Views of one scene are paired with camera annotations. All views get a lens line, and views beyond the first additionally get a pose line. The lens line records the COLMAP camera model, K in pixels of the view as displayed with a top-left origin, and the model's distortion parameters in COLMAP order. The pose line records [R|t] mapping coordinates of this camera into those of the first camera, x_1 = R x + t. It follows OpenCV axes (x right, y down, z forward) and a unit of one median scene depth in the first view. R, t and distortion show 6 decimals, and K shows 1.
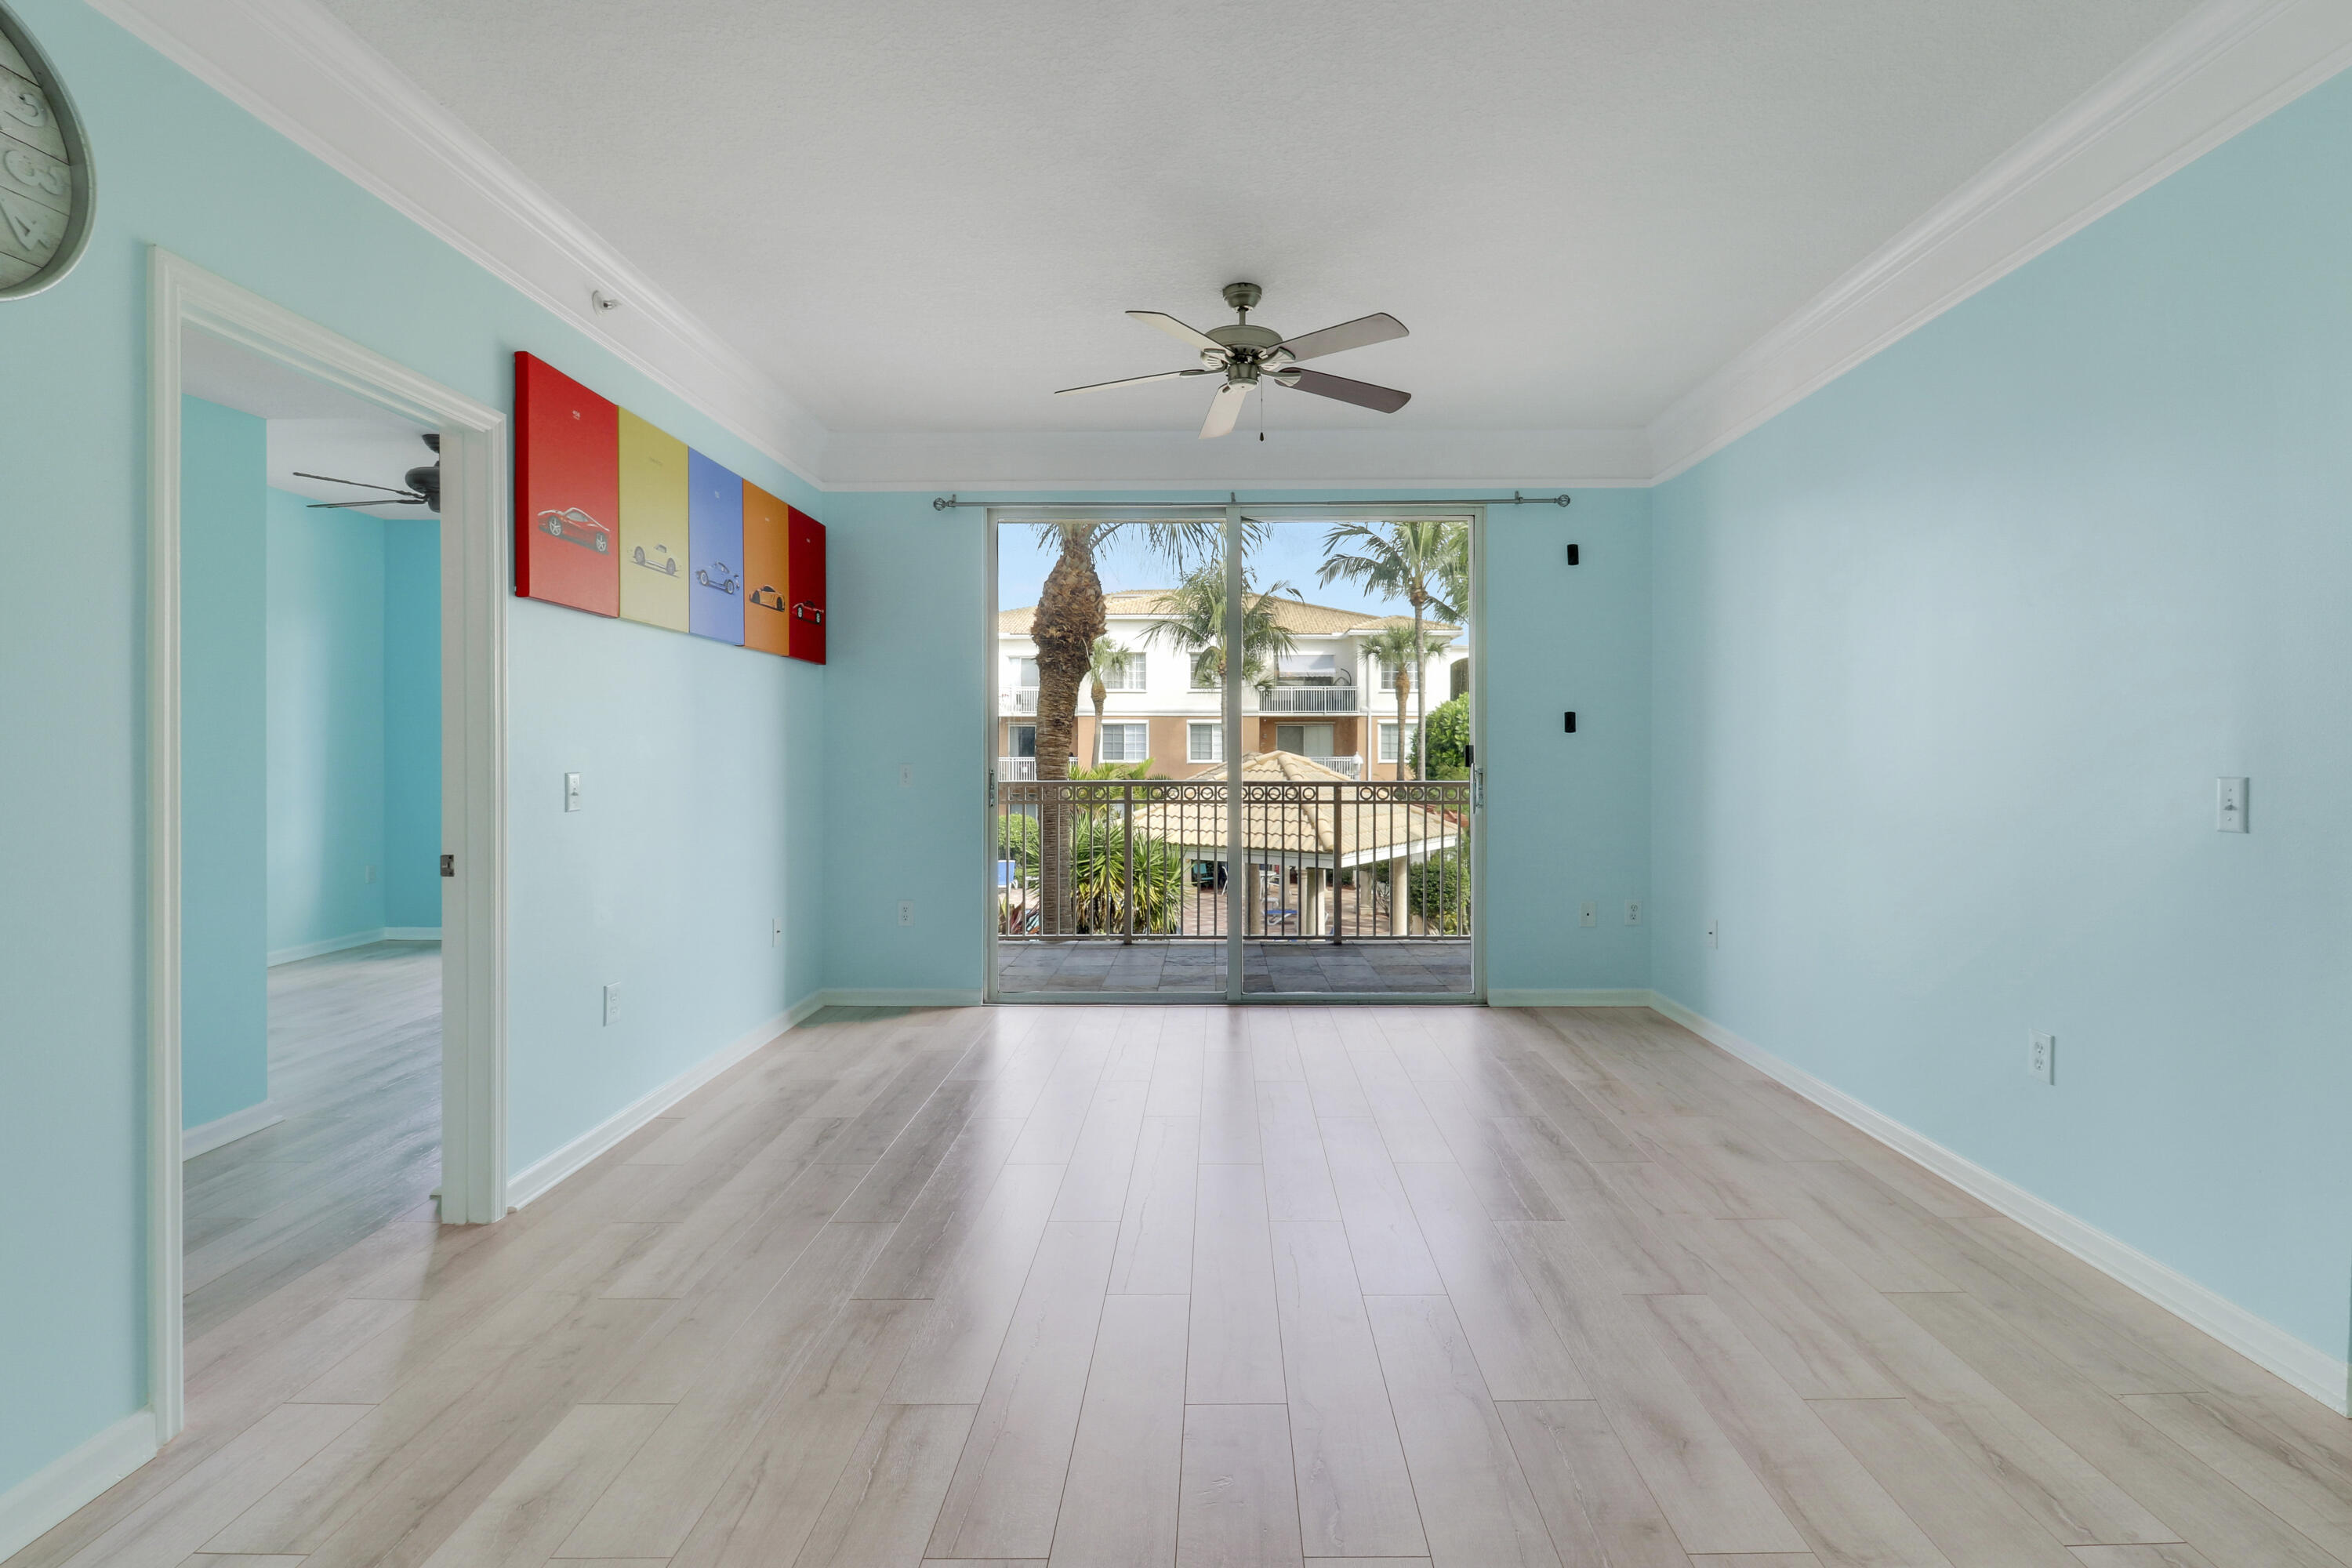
lens RADIAL K [[1103.3, 0, 1220.2], [0, 1103.3, 770.7], [0, 0, 1]] dist [0.000655, -0.009766]
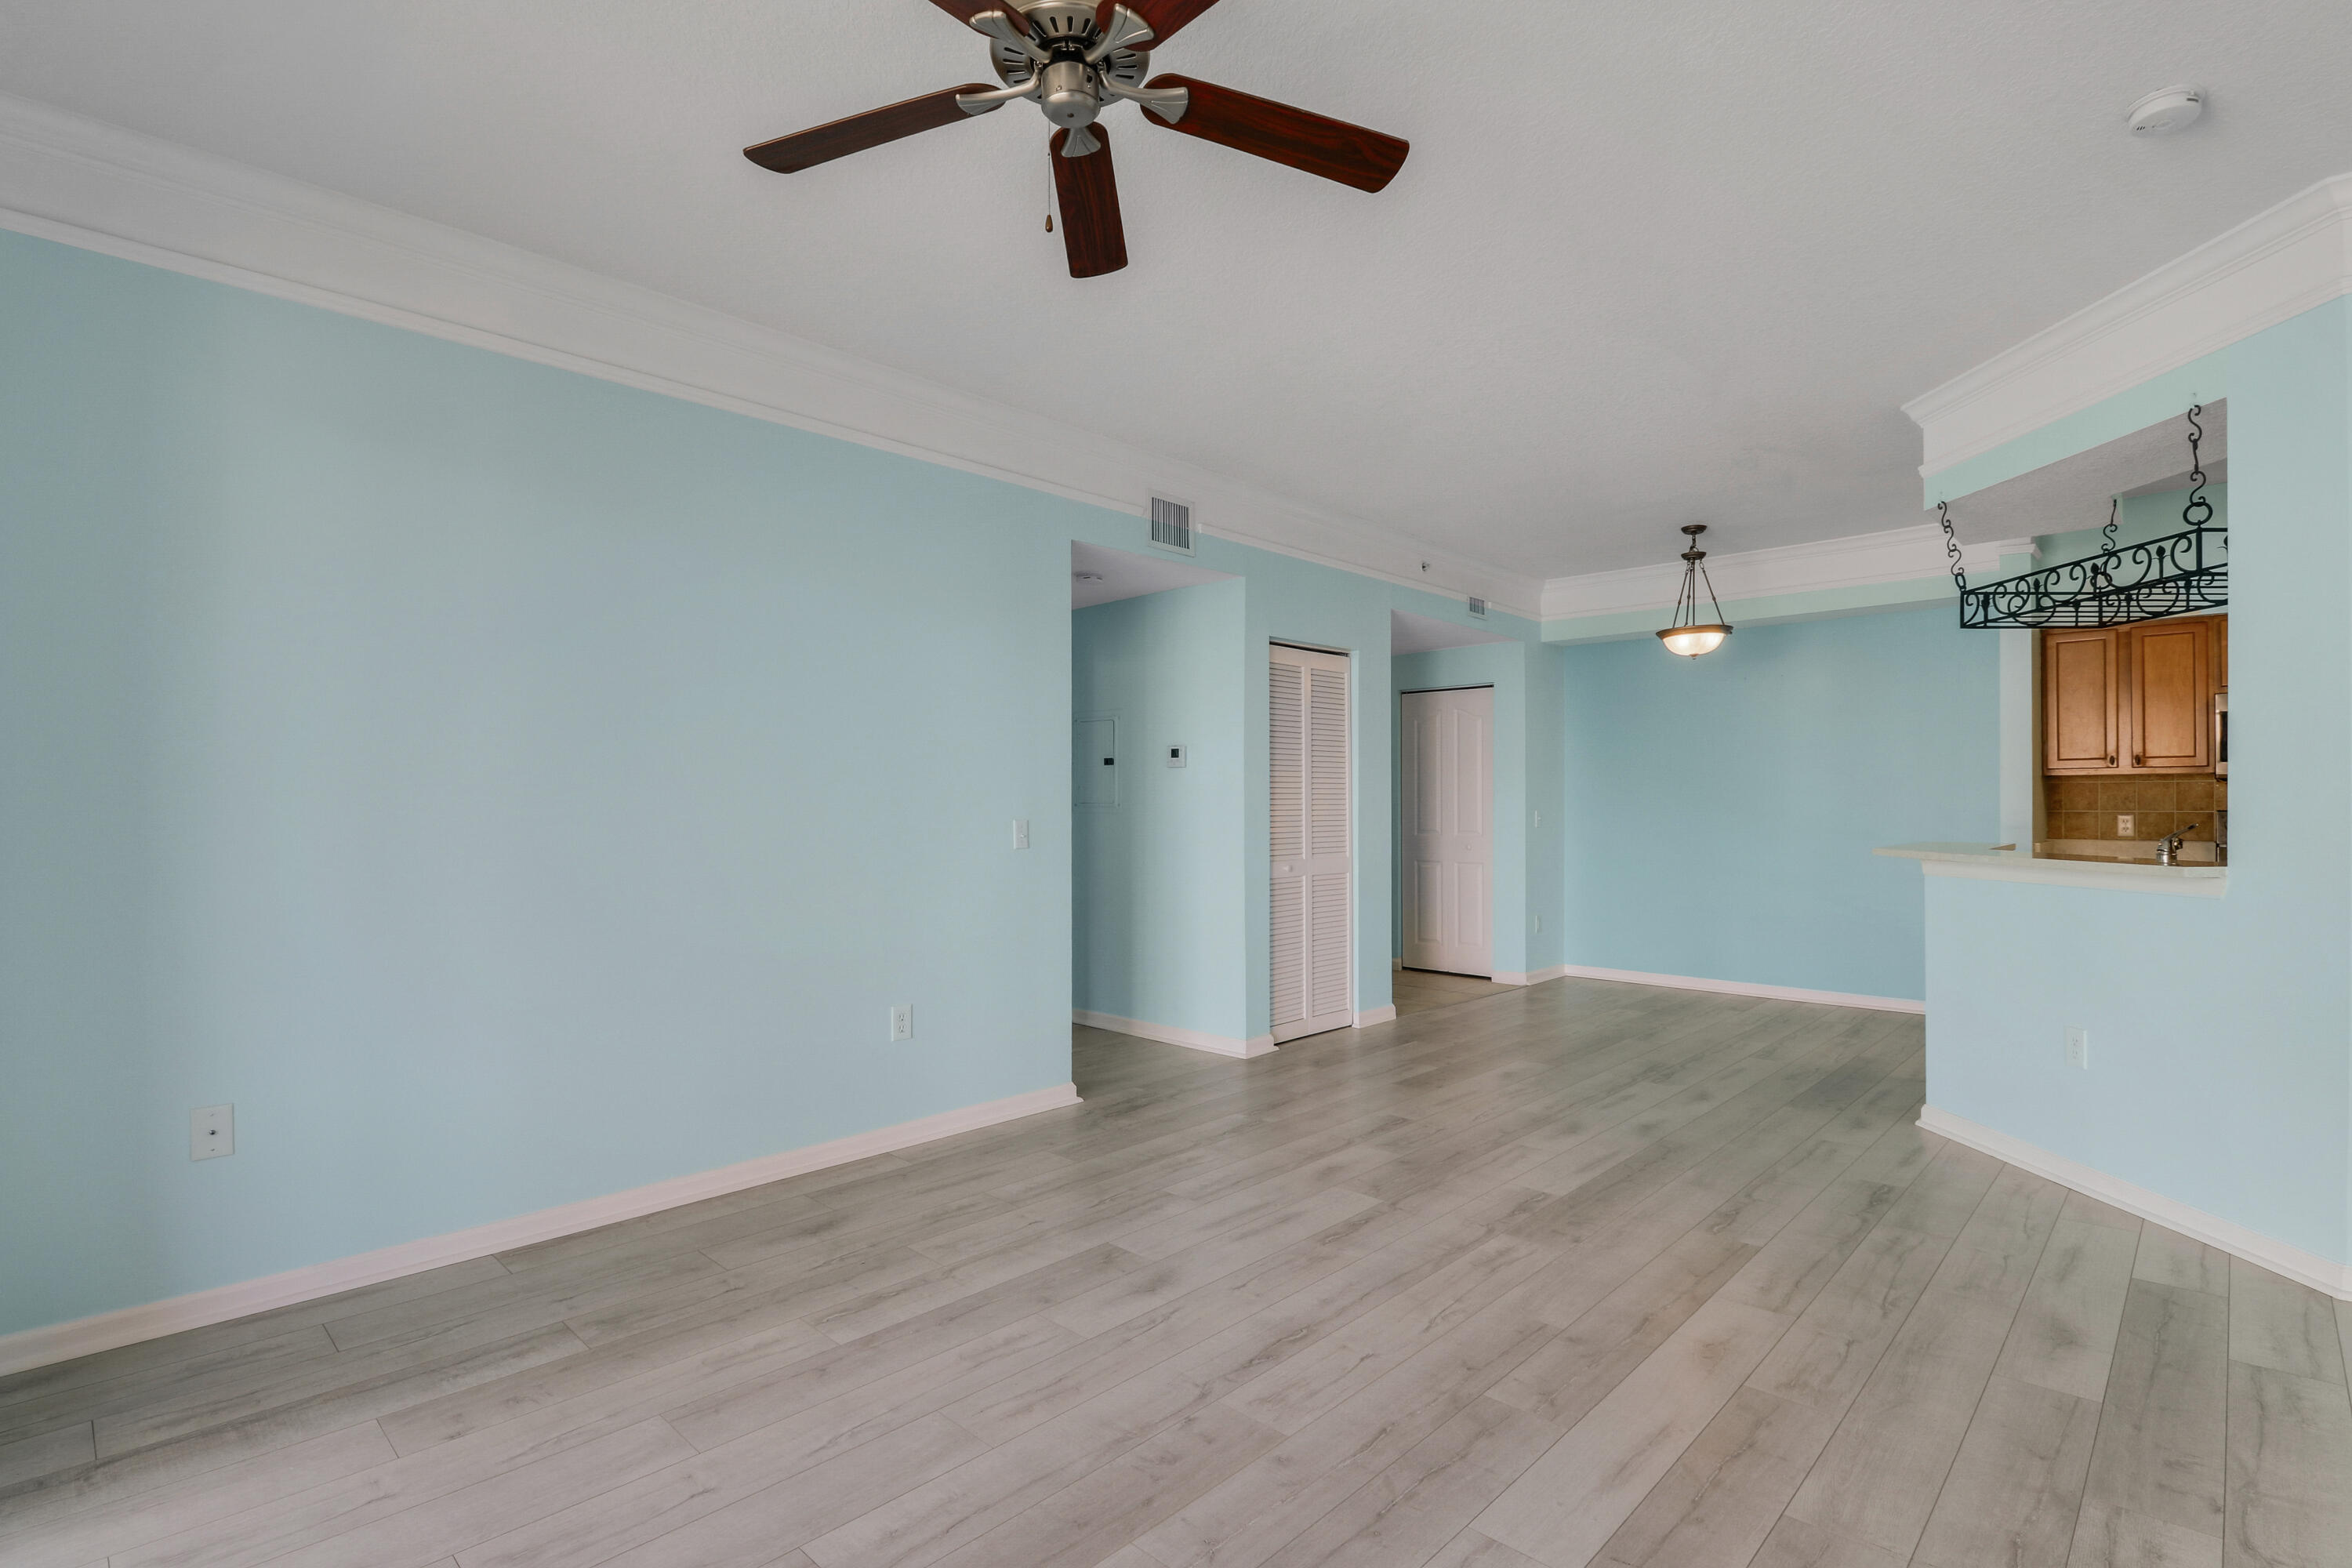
lens RADIAL K [[1103.3, 0, 1175.6], [0, 1103.3, 815.0], [0, 0, 1]] dist [0.000655, -0.009766]
pose [[-0.716423, -0.003883, 0.697656, -0.291427], [0.016773, 0.999600, 0.022788, -0.019743], [-0.697465, 0.028028, -0.716071, 1.036662]]
